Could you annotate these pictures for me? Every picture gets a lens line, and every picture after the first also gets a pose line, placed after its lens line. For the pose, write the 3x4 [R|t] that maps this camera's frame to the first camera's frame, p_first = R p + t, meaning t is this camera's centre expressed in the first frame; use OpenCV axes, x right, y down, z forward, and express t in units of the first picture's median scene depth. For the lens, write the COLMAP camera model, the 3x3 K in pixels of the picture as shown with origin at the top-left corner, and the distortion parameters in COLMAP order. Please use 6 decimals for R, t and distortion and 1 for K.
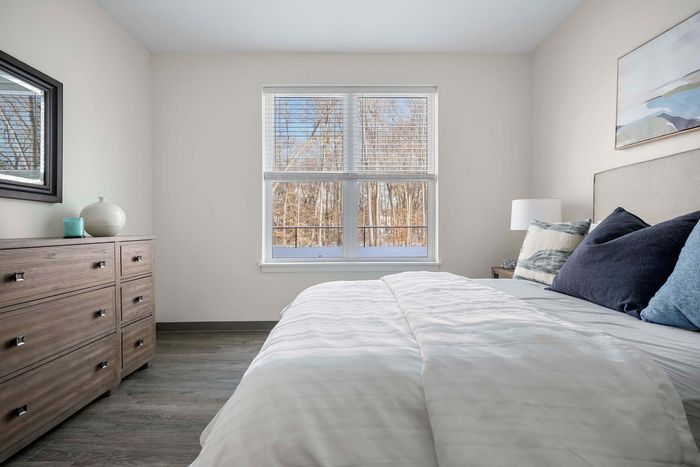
lens RADIAL K [[318.9, 0, 351.7], [0, 318.9, 232.5], [0, 0, 1]] dist [-0.004644, 0.002160]
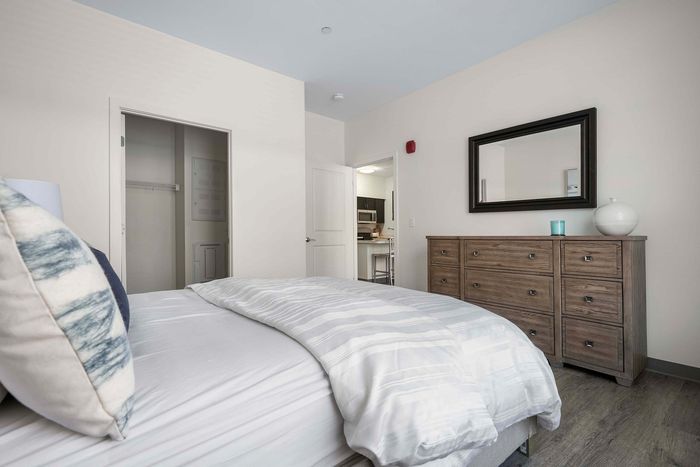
lens RADIAL K [[318.9, 0, 351.1], [0, 318.9, 232.0], [0, 0, 1]] dist [-0.004644, 0.002160]
pose [[-0.788108, 0.003924, -0.615525, 0.603893], [-0.000524, 0.999975, 0.007045, -0.009673], [0.615537, 0.005875, -0.788086, 1.506808]]
